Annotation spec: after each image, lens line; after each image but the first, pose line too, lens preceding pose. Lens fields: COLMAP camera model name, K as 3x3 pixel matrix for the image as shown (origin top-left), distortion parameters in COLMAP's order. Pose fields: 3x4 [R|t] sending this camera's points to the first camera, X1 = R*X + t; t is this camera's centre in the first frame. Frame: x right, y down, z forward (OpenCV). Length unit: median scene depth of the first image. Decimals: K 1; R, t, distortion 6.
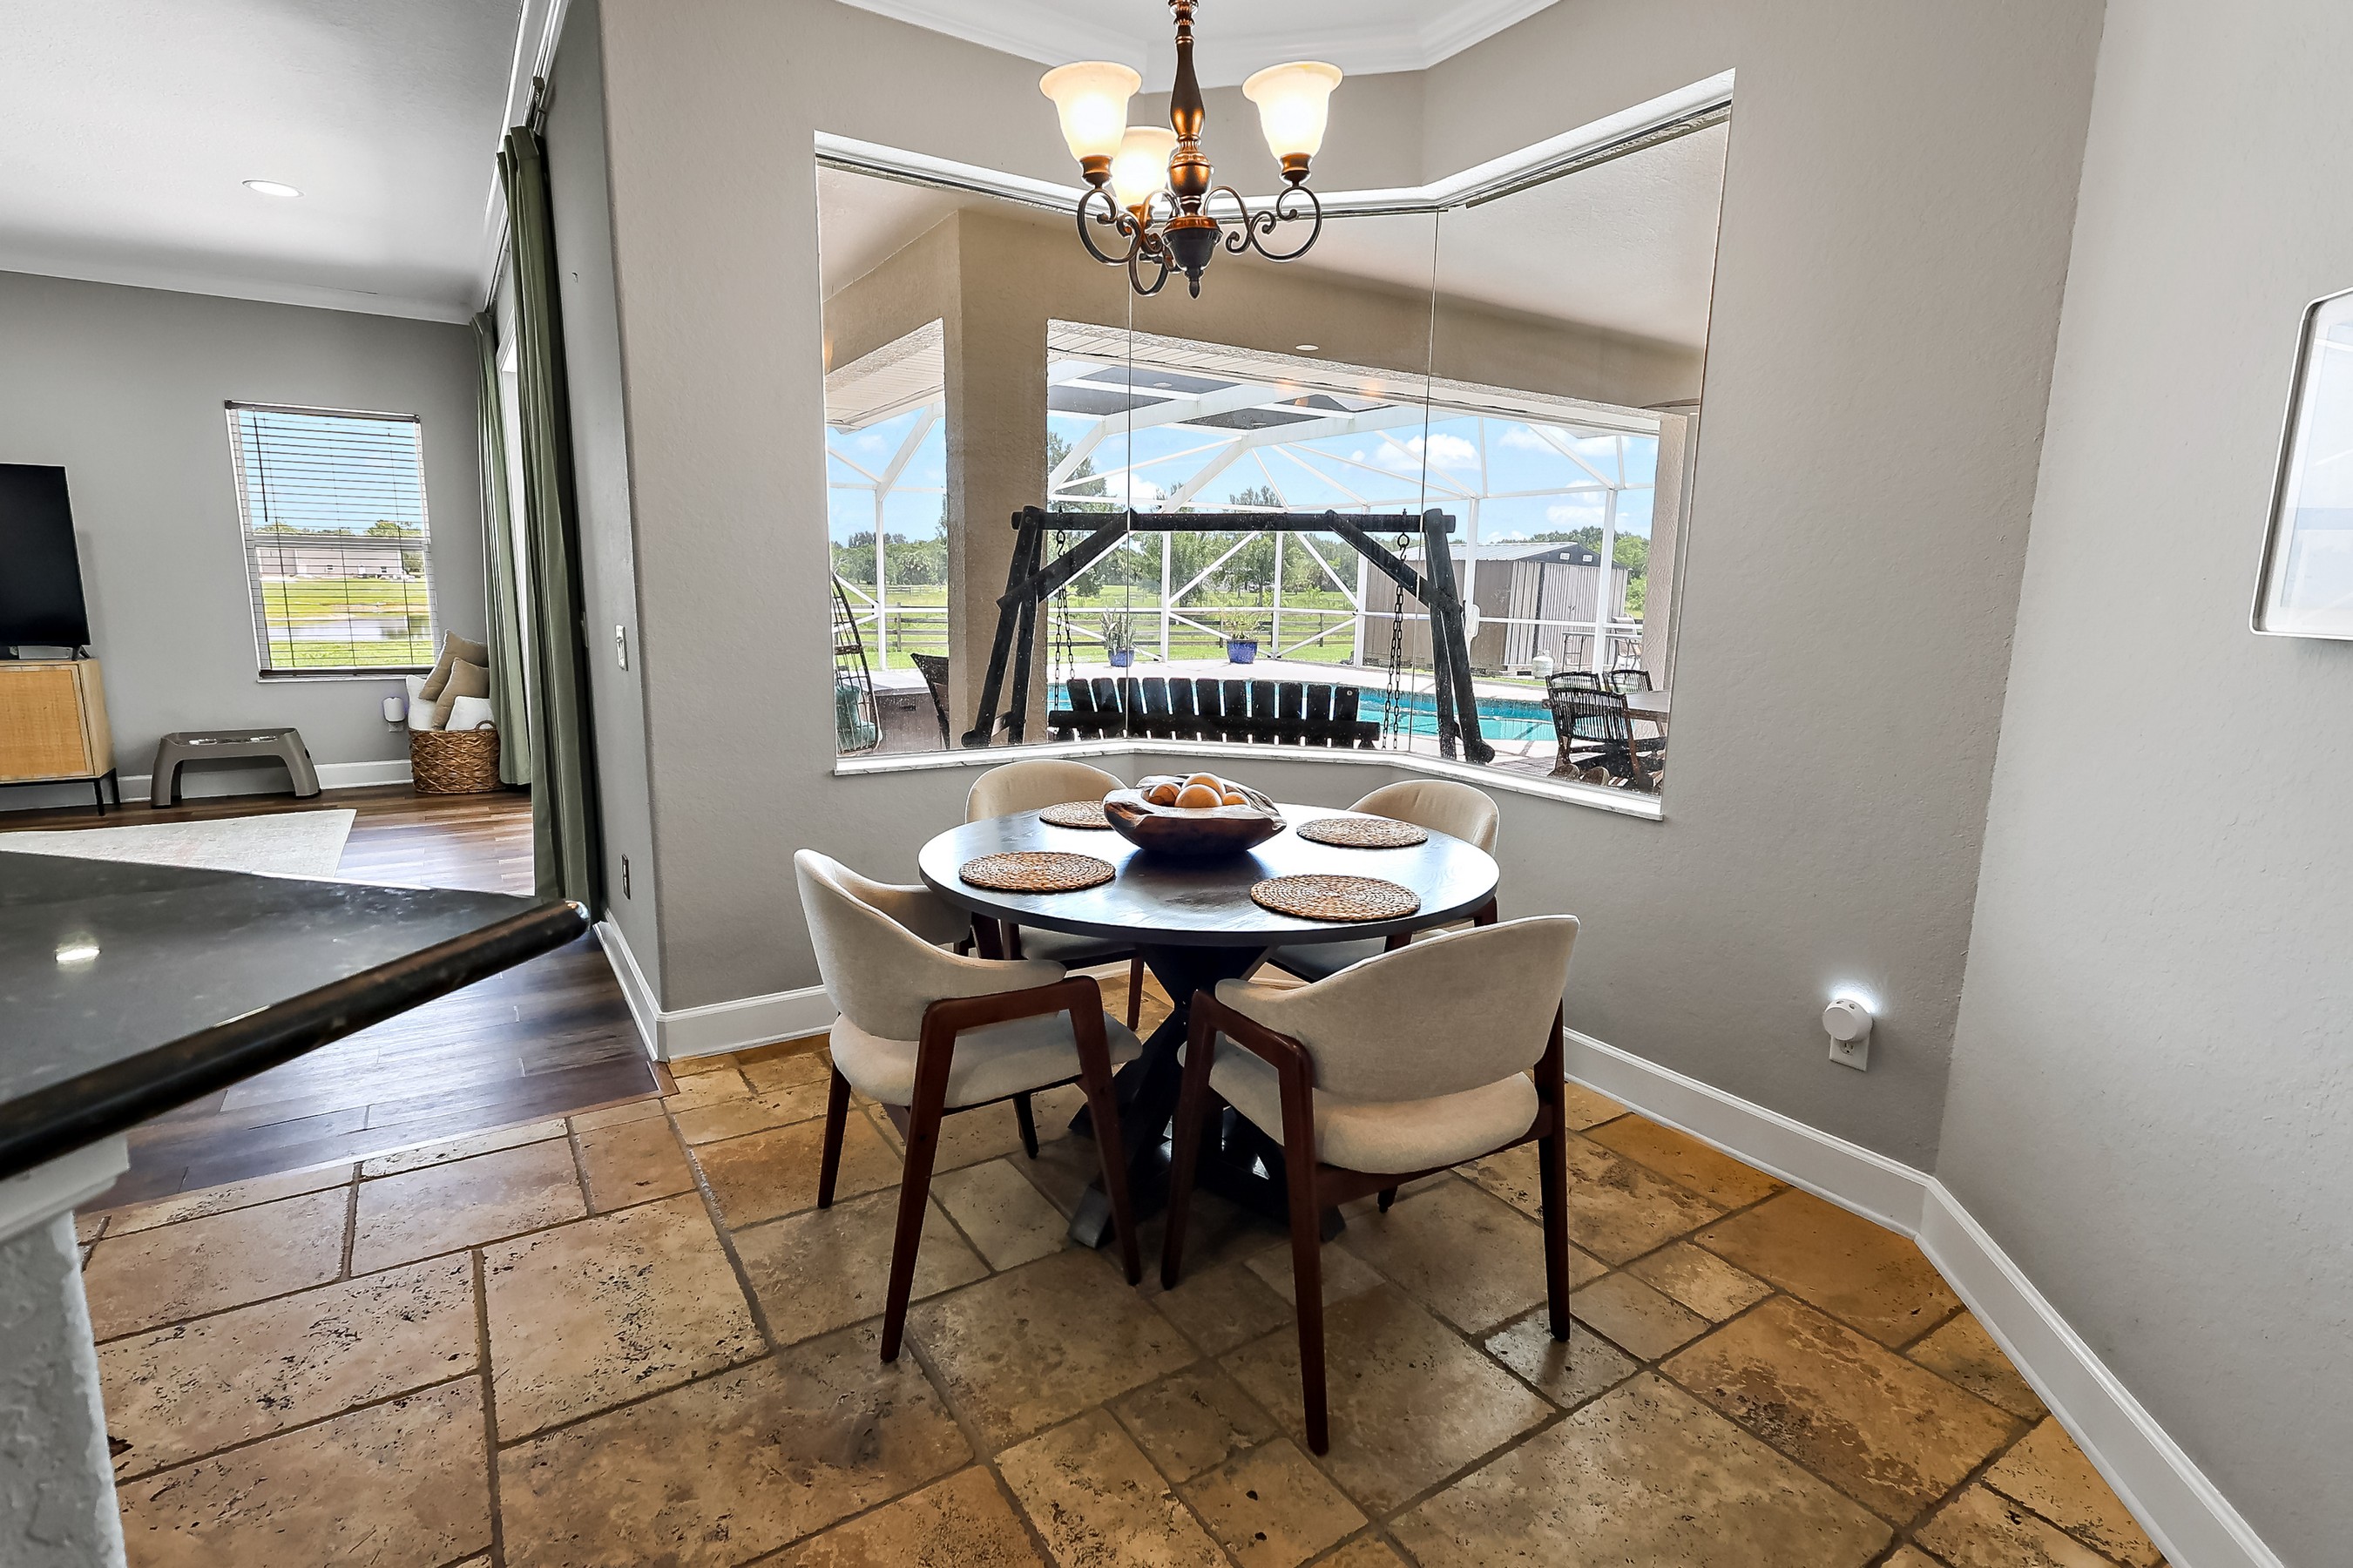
lens RADIAL K [[1136.6, 0, 1181.5], [0, 1136.6, 787.5], [0, 0, 1]] dist [0.002779, 0.001332]
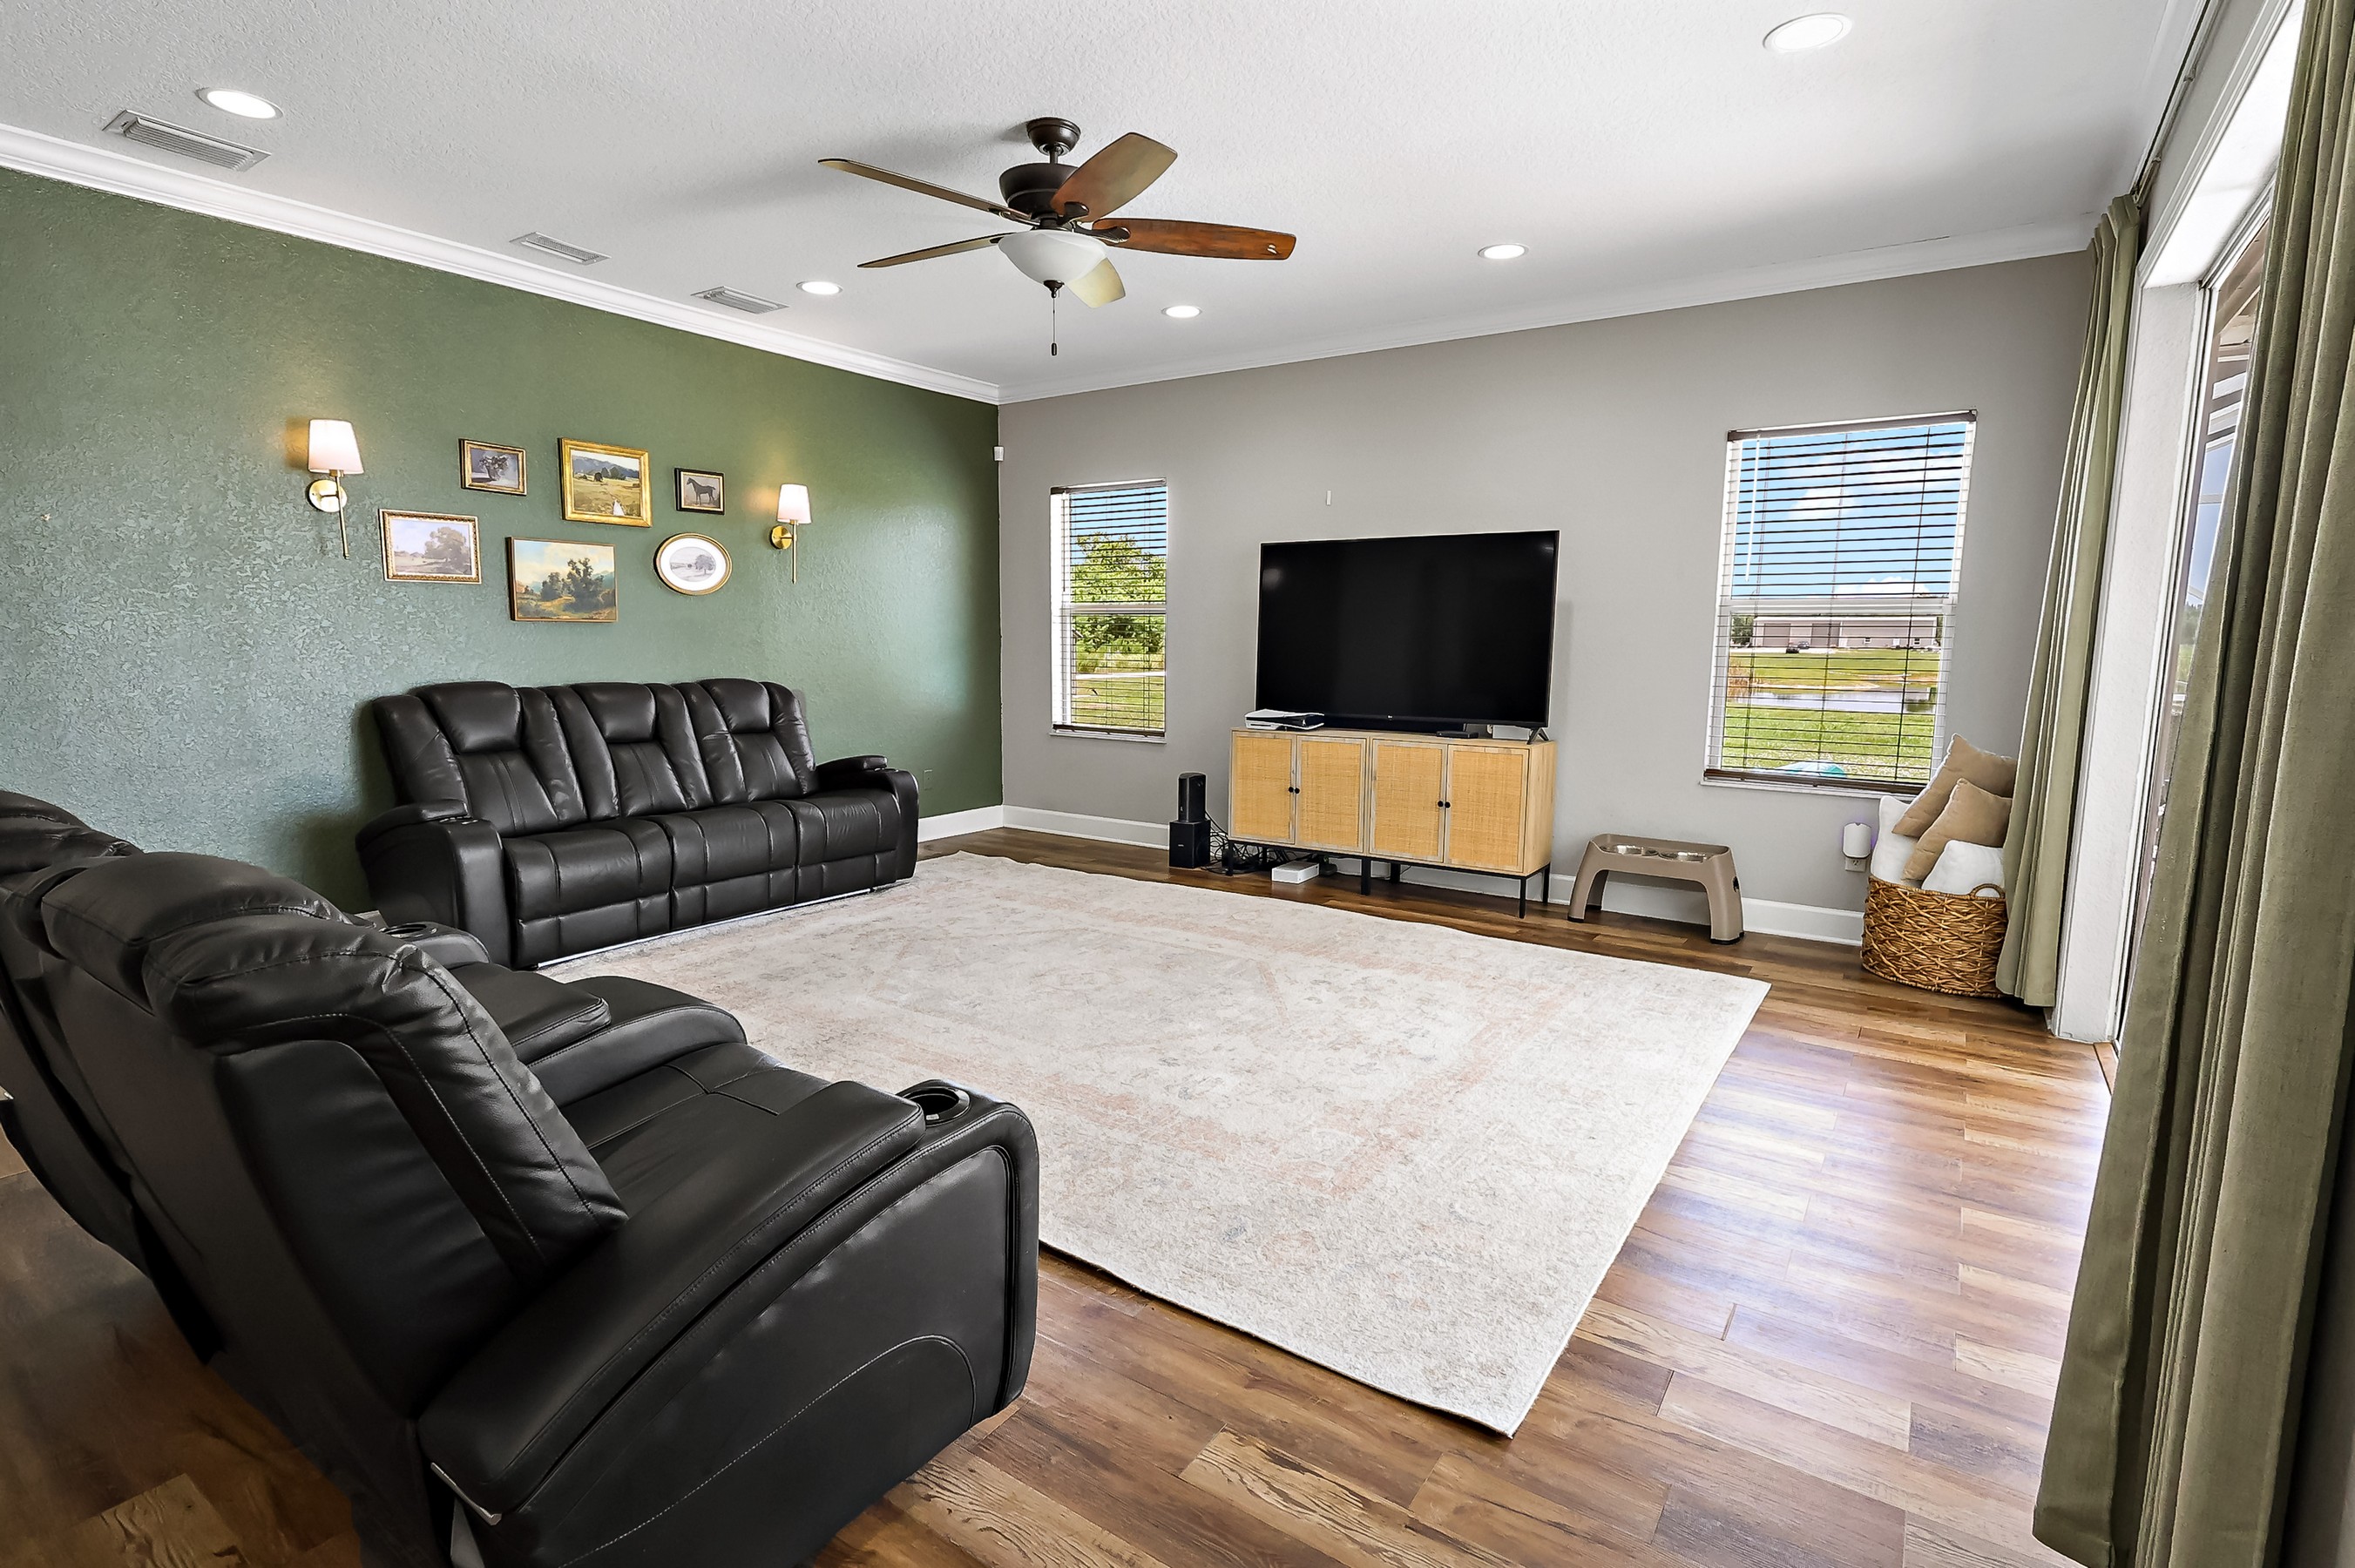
lens RADIAL K [[1137.5, 0, 1177.0], [0, 1137.5, 776.2], [0, 0, 1]] dist [0.002779, 0.001332]
pose [[0.382904, 0.105353, -0.917761, -0.222378], [-0.167848, 0.984873, 0.043028, -0.069422], [0.908411, 0.137569, 0.394795, 0.352820]]
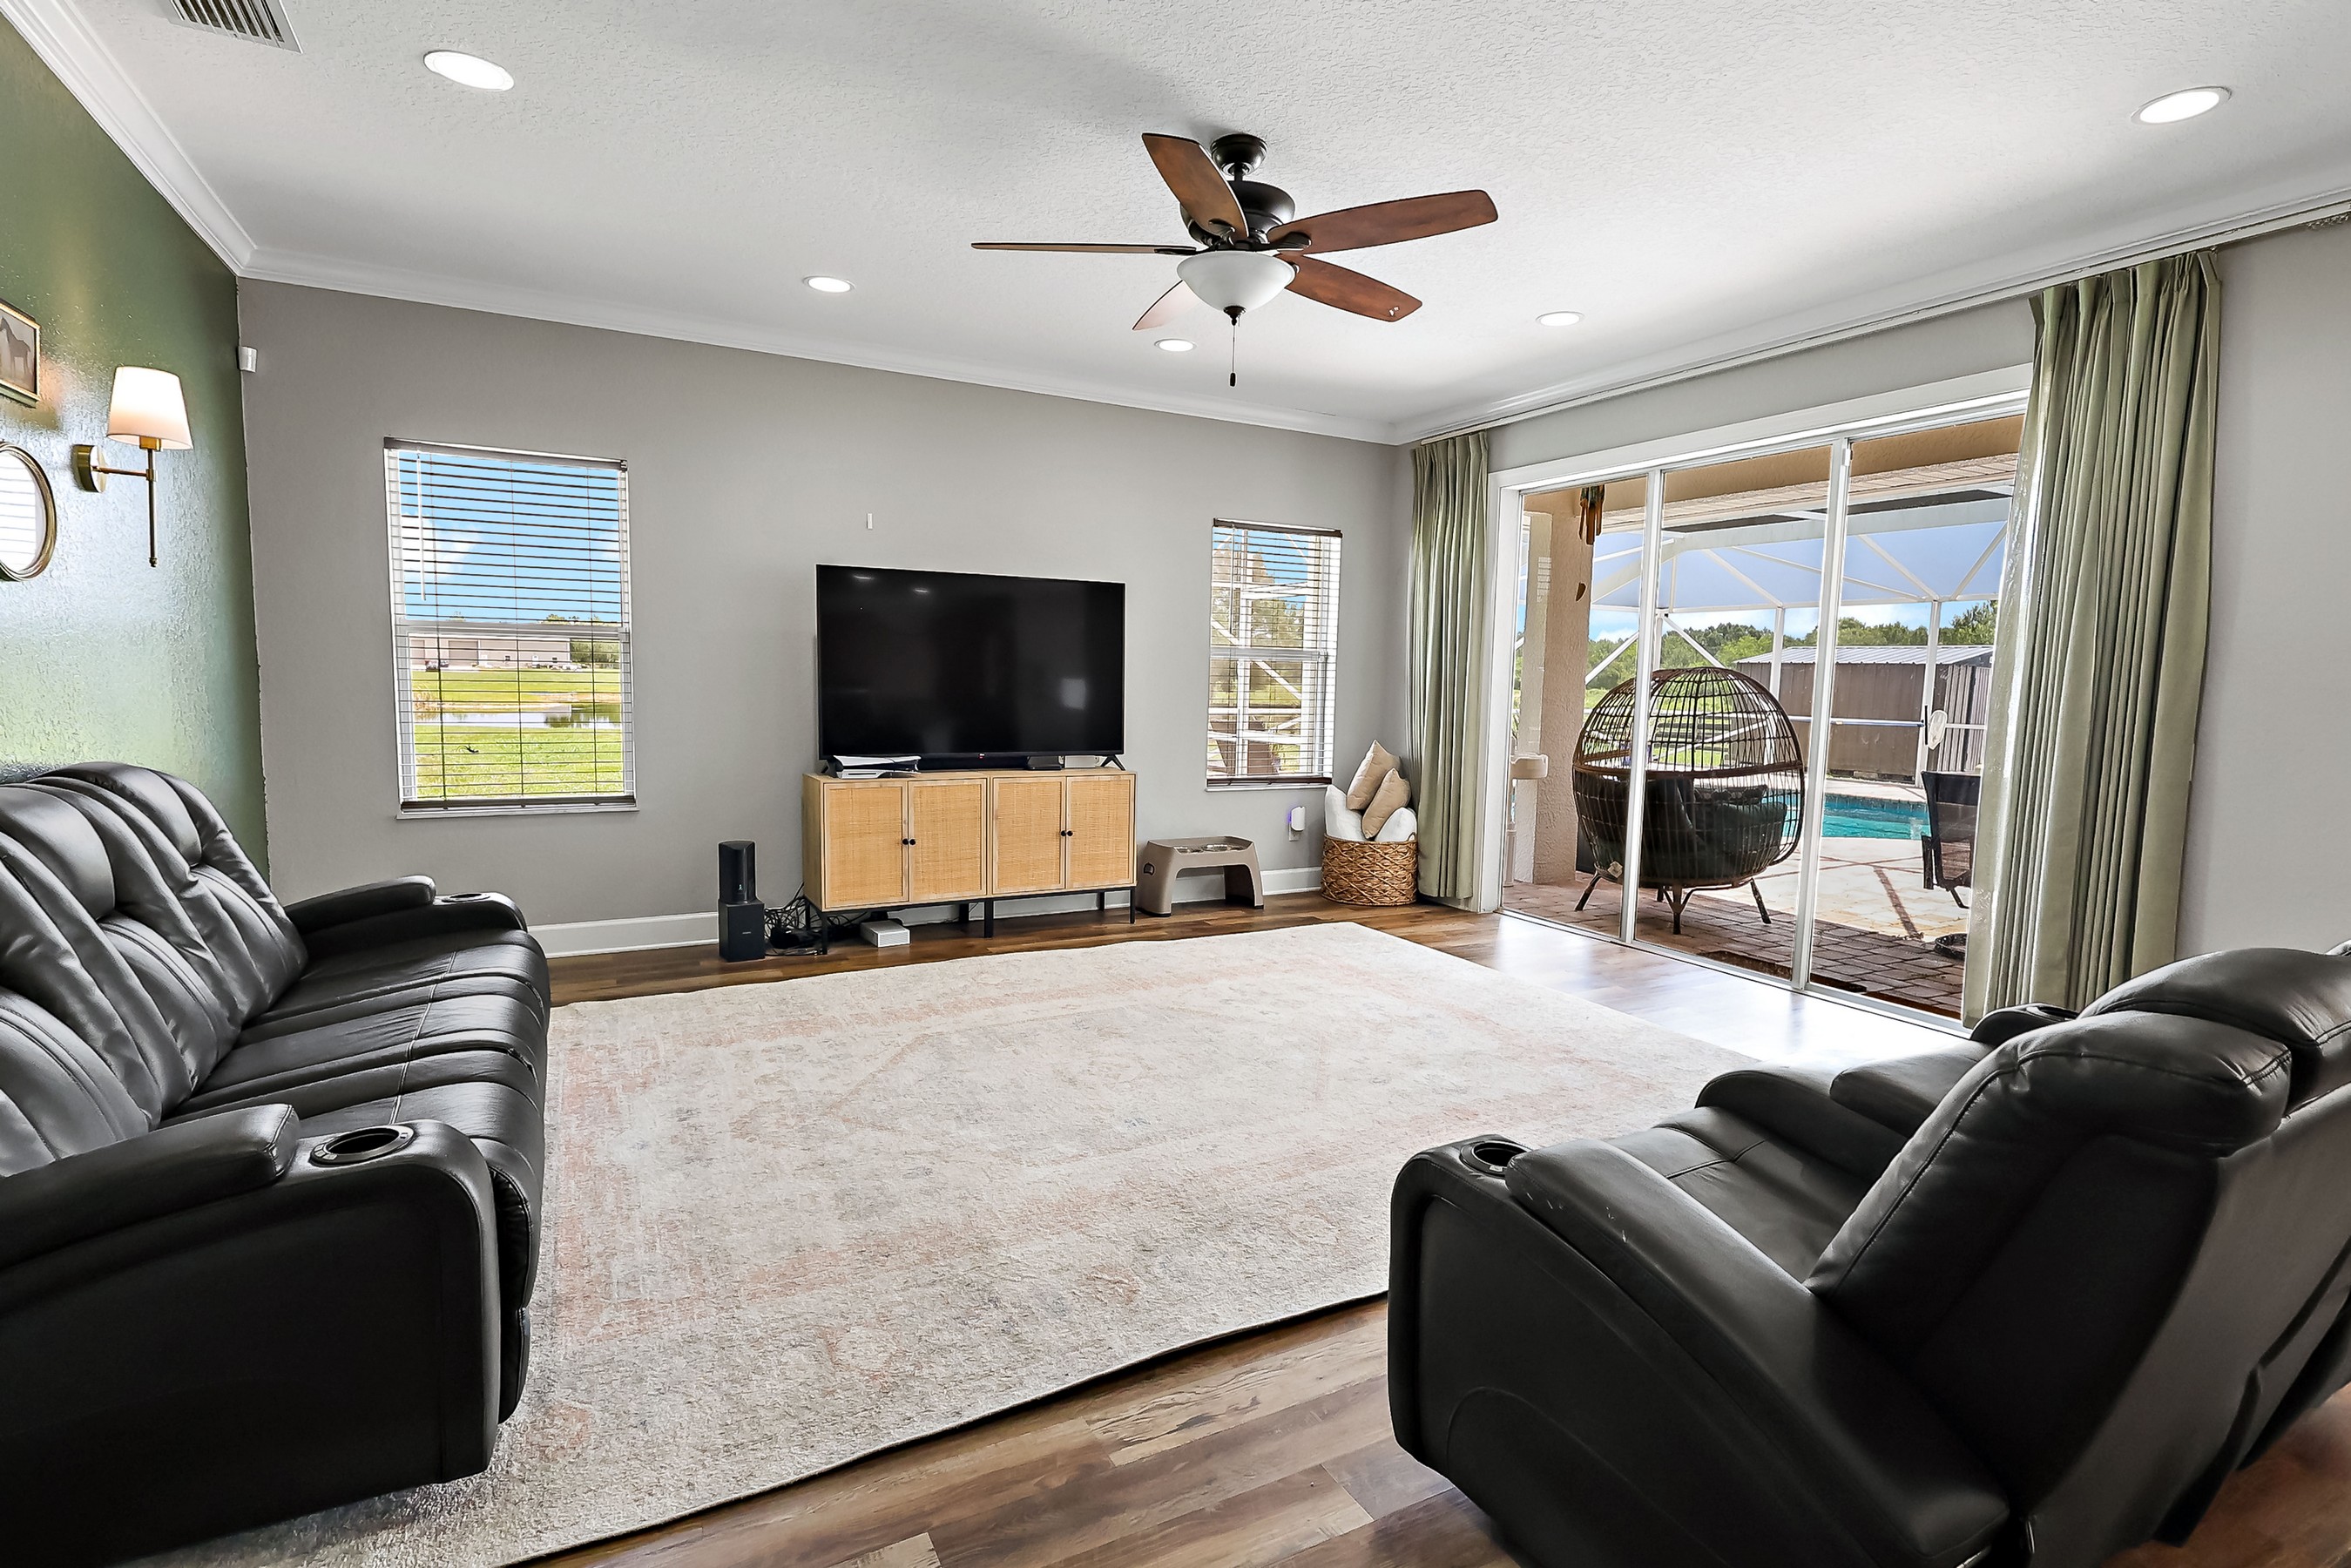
lens RADIAL K [[1135.7, 0, 1174.7], [0, 1135.7, 779.4], [0, 0, 1]] dist [0.002779, 0.001332]
pose [[0.996623, 0.014775, -0.080769, -0.746192], [-0.021690, 0.996109, -0.085417, -0.015373], [0.079193, 0.086881, 0.993066, -0.002421]]
